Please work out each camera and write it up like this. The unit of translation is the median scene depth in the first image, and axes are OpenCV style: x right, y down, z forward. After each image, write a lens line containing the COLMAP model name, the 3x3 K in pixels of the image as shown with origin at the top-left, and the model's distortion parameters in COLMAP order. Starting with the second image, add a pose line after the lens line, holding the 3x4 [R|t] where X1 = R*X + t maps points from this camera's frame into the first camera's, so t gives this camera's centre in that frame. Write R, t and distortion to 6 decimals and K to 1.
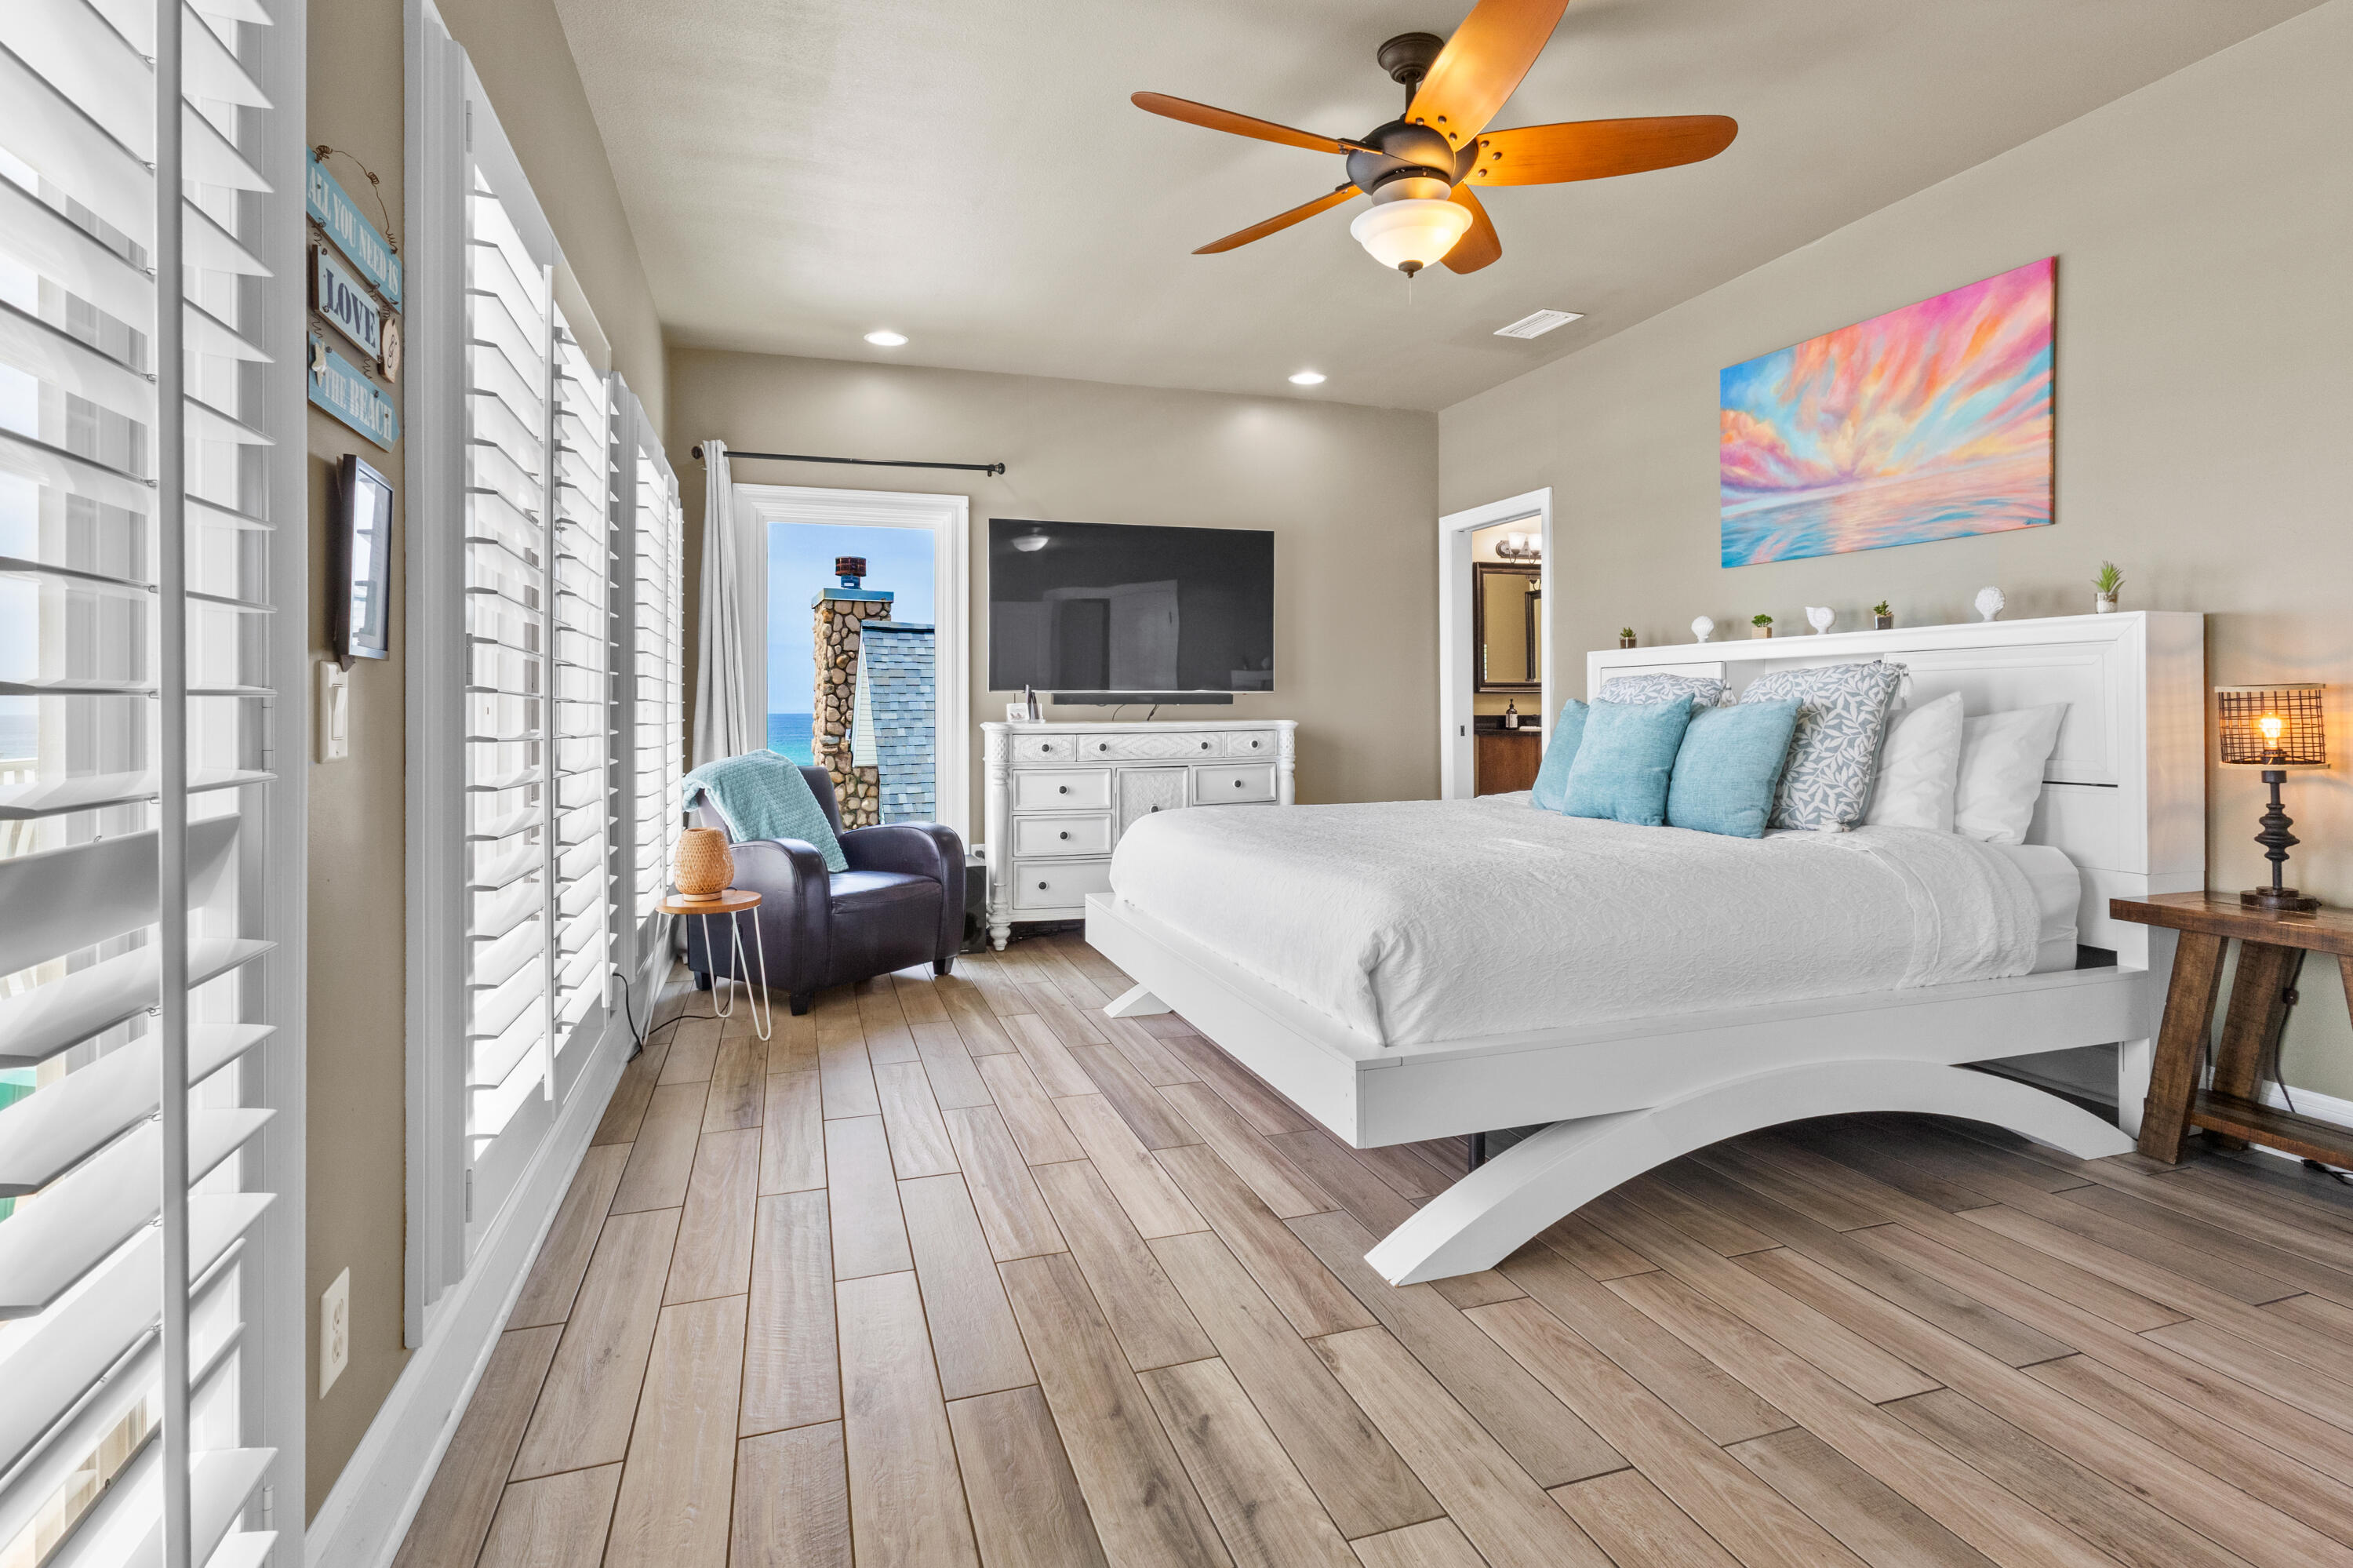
lens RADIAL K [[1136.2, 0, 1184.1], [0, 1136.2, 713.4], [0, 0, 1]] dist [0.003860, 0.000128]
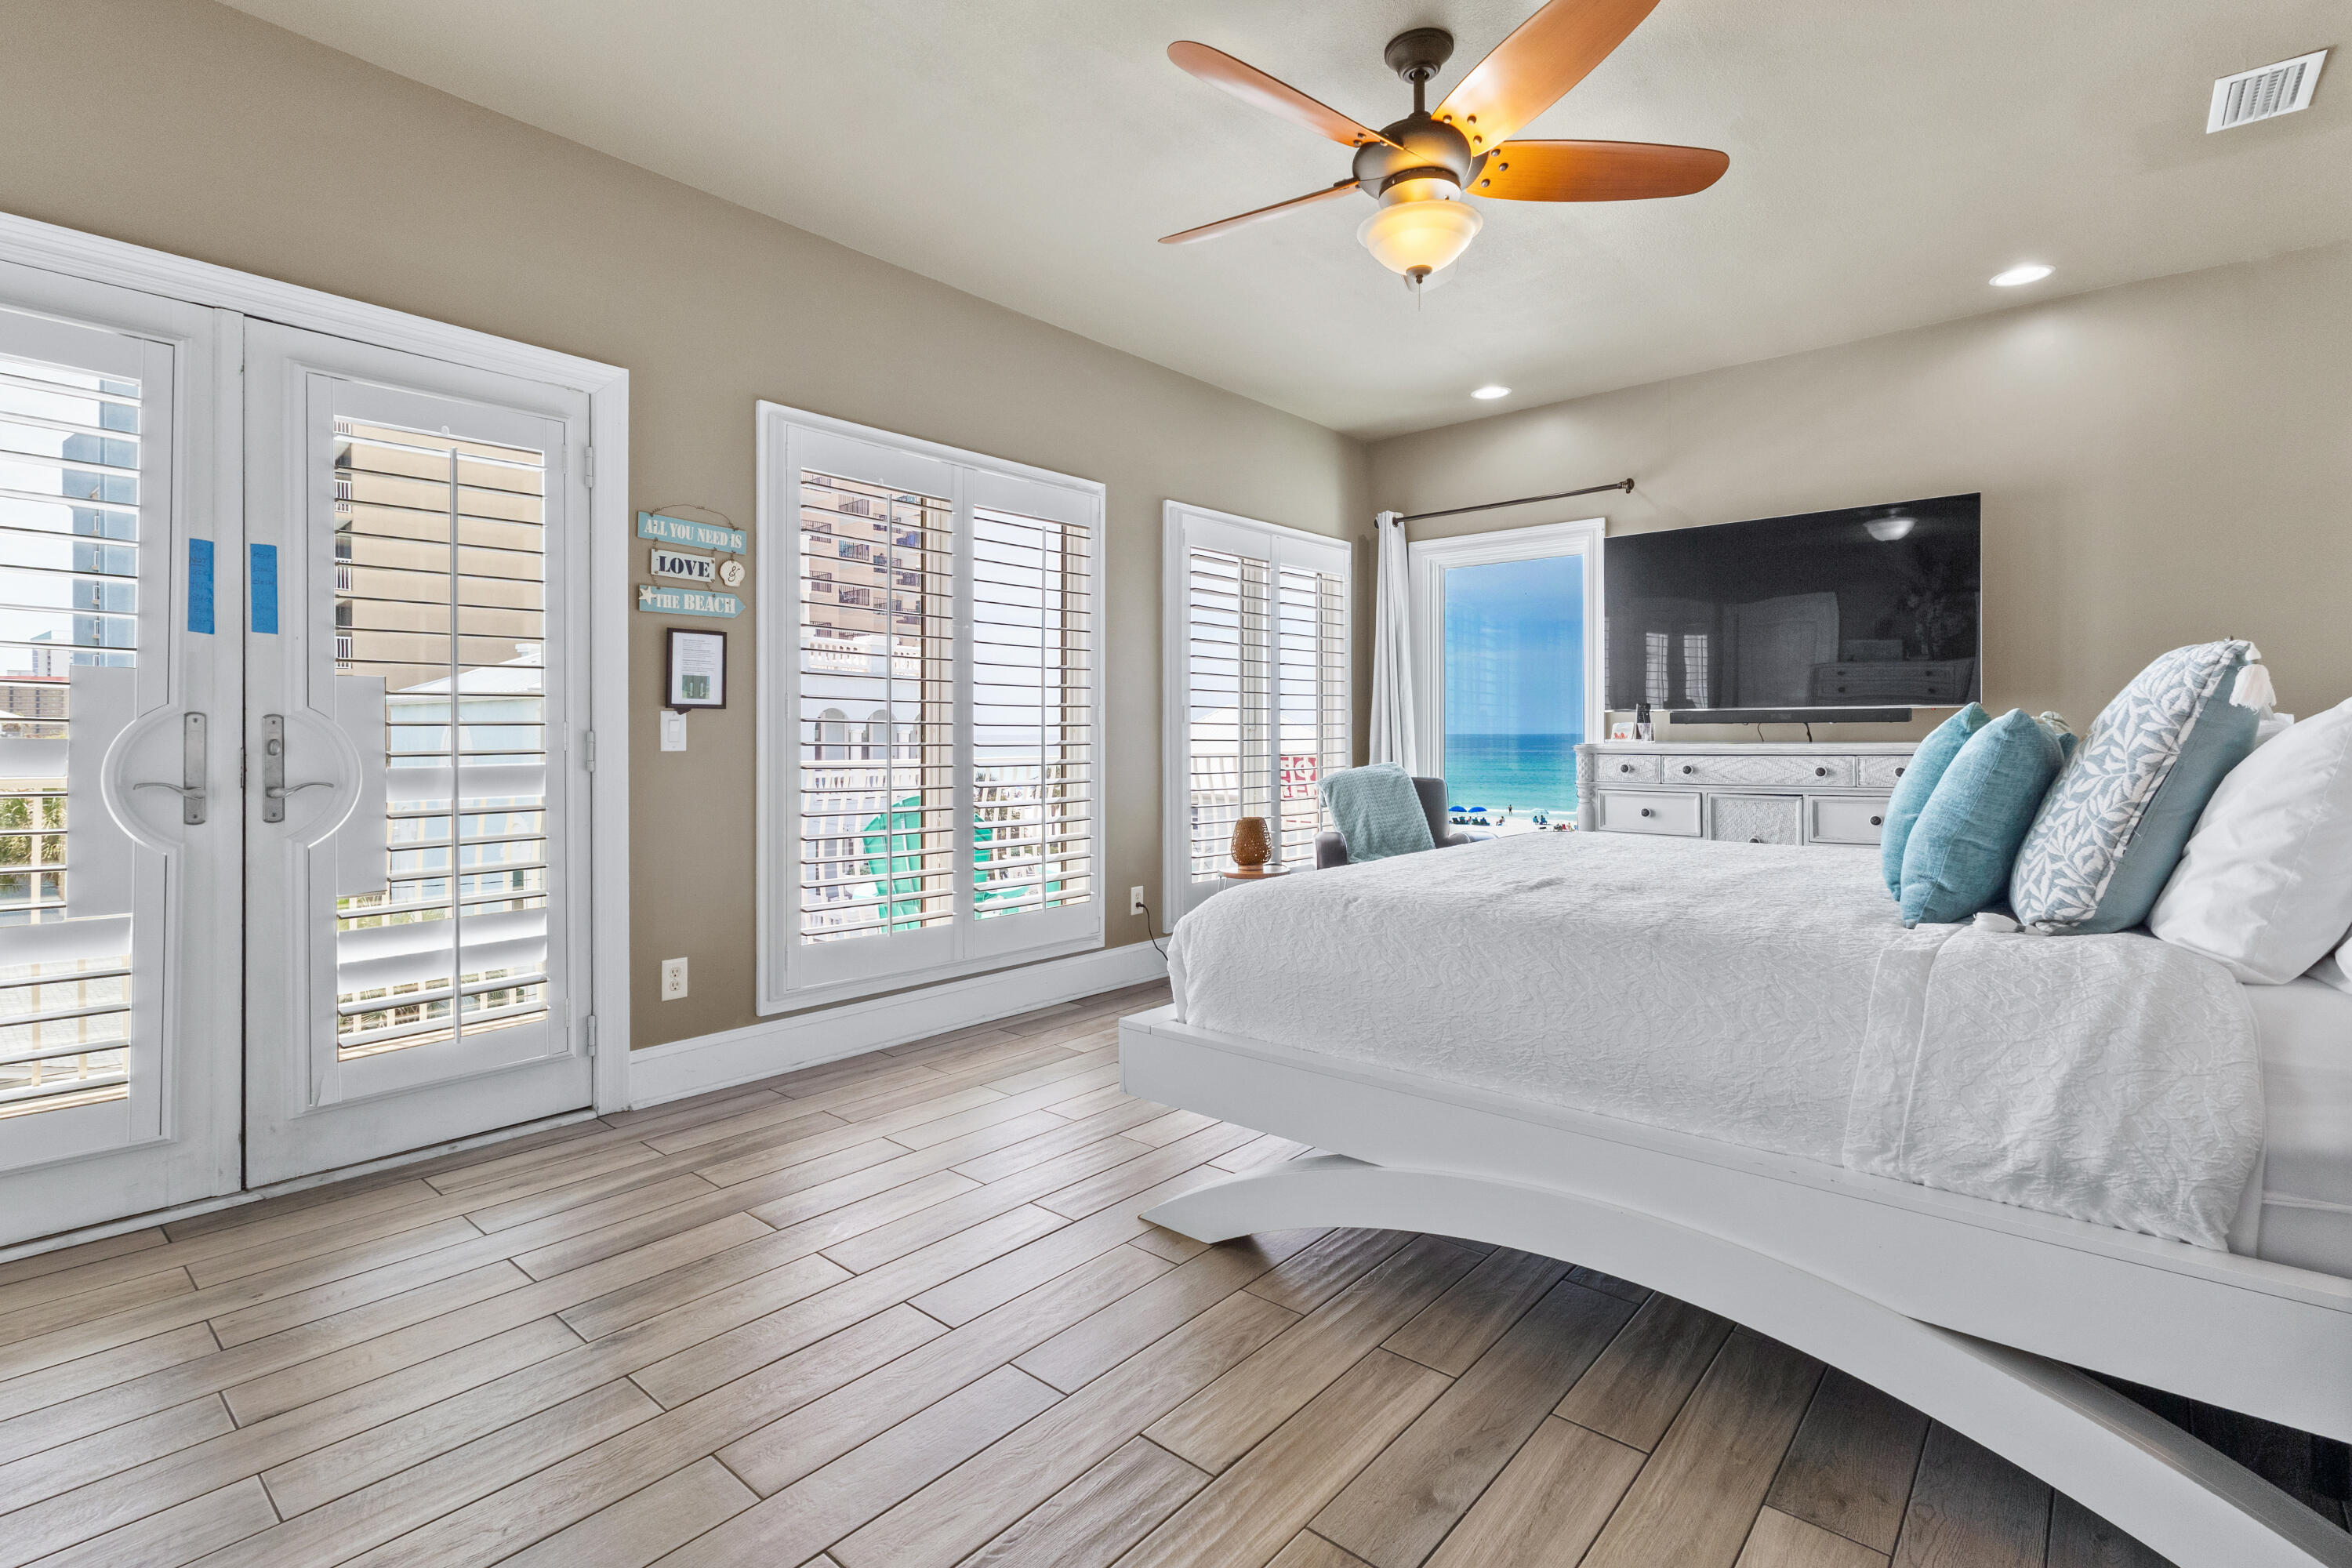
lens RADIAL K [[1111.9, 0, 1175.4], [0, 1111.9, 738.7], [0, 0, 1]] dist [0.000430, 0.000710]
pose [[0.505859, 0.006737, -0.862590, 0.838706], [-0.001853, 0.999976, 0.006724, -0.001158], [0.862614, -0.001803, 0.505860, 0.312662]]
